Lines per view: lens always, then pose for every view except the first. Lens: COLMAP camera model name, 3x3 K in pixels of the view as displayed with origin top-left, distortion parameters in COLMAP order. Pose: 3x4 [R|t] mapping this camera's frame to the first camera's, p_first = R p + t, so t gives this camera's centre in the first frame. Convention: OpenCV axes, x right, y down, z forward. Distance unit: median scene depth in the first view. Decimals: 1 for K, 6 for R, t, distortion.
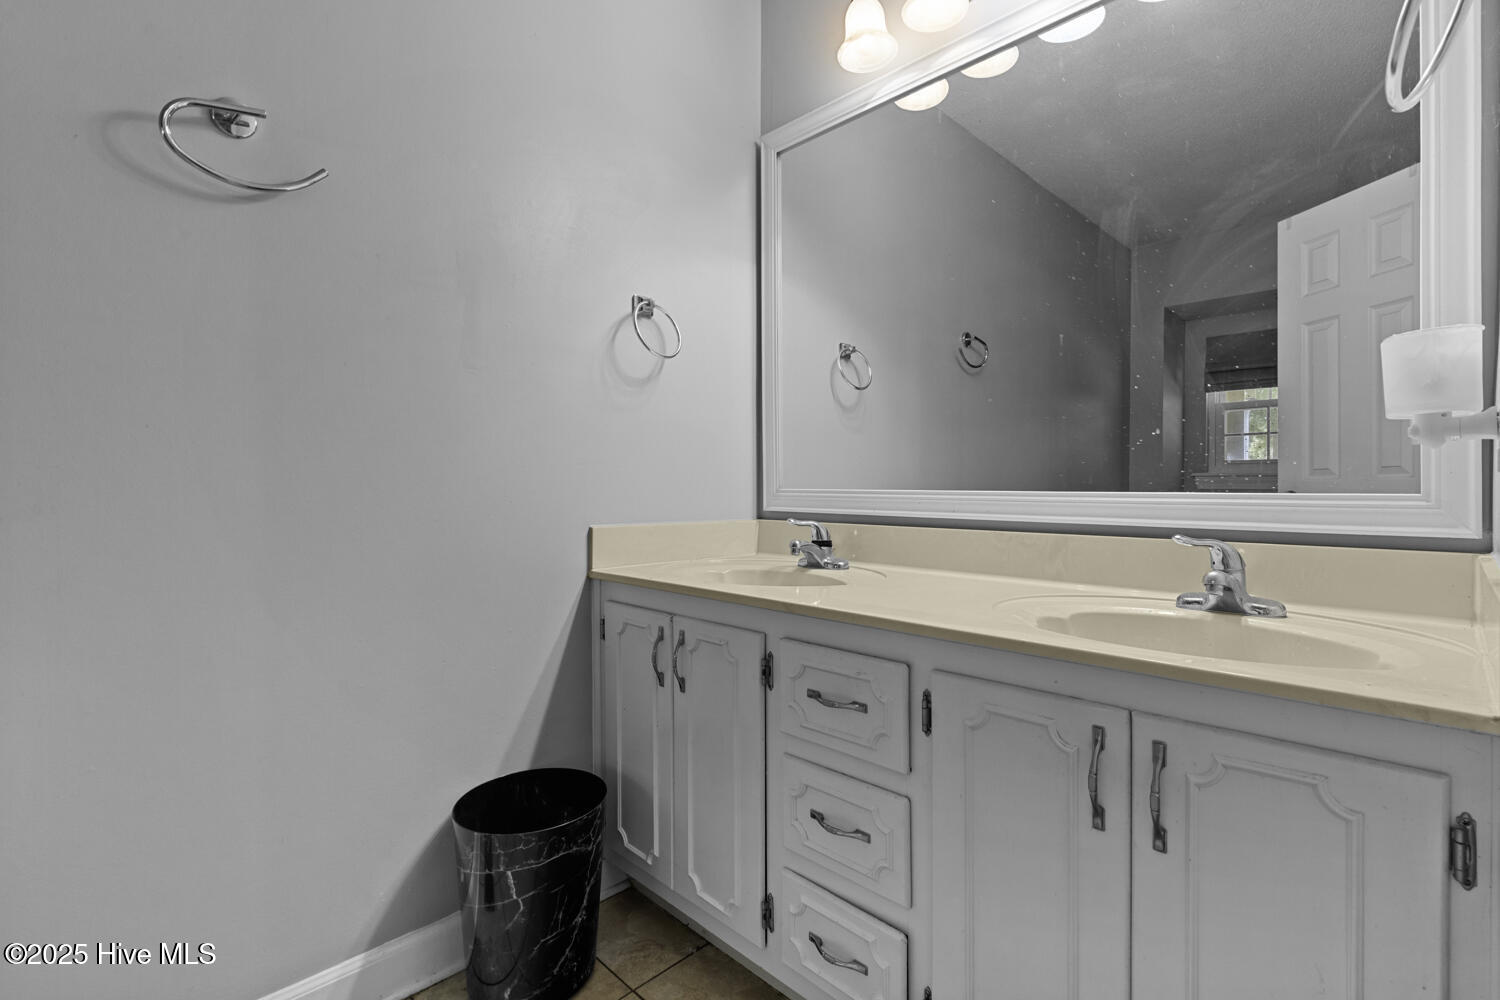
lens RADIAL K [[685.3, 0, 755.3], [0, 685.3, 488.4], [0, 0, 1]] dist [0.005258, -0.001369]
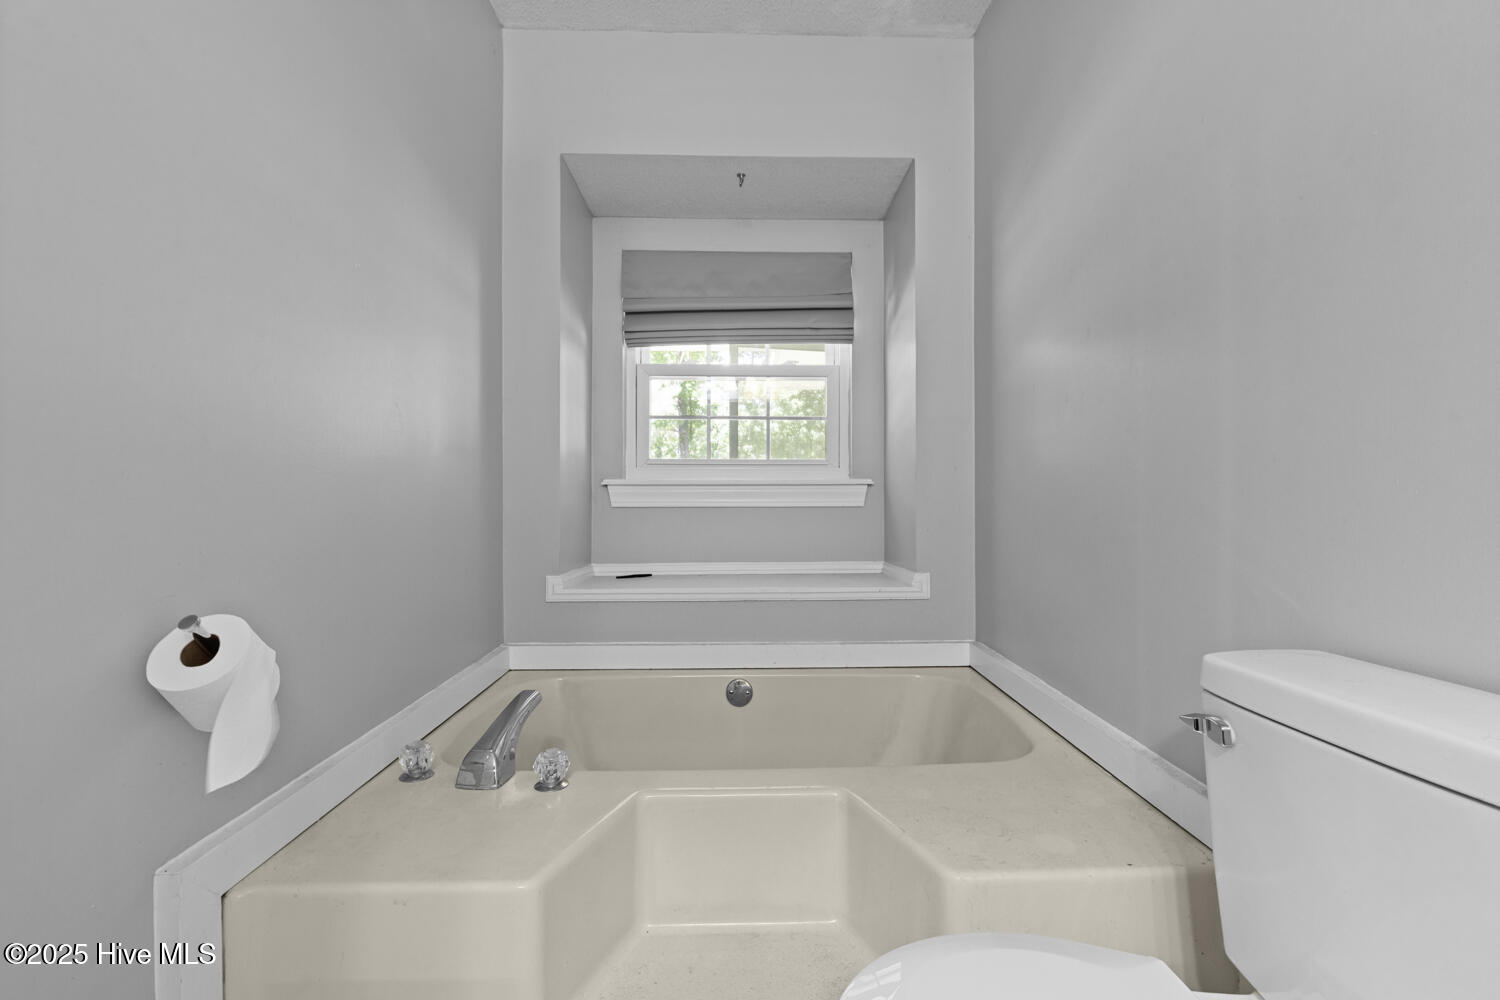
lens RADIAL K [[685.3, 0, 748.4], [0, 685.3, 499.0], [0, 0, 1]] dist [0.005258, -0.001369]
pose [[0.693400, -0.004322, 0.720540, 1.043286], [0.007194, 0.999974, -0.000925, -0.014091], [-0.720517, 0.005825, 0.693413, 1.757311]]
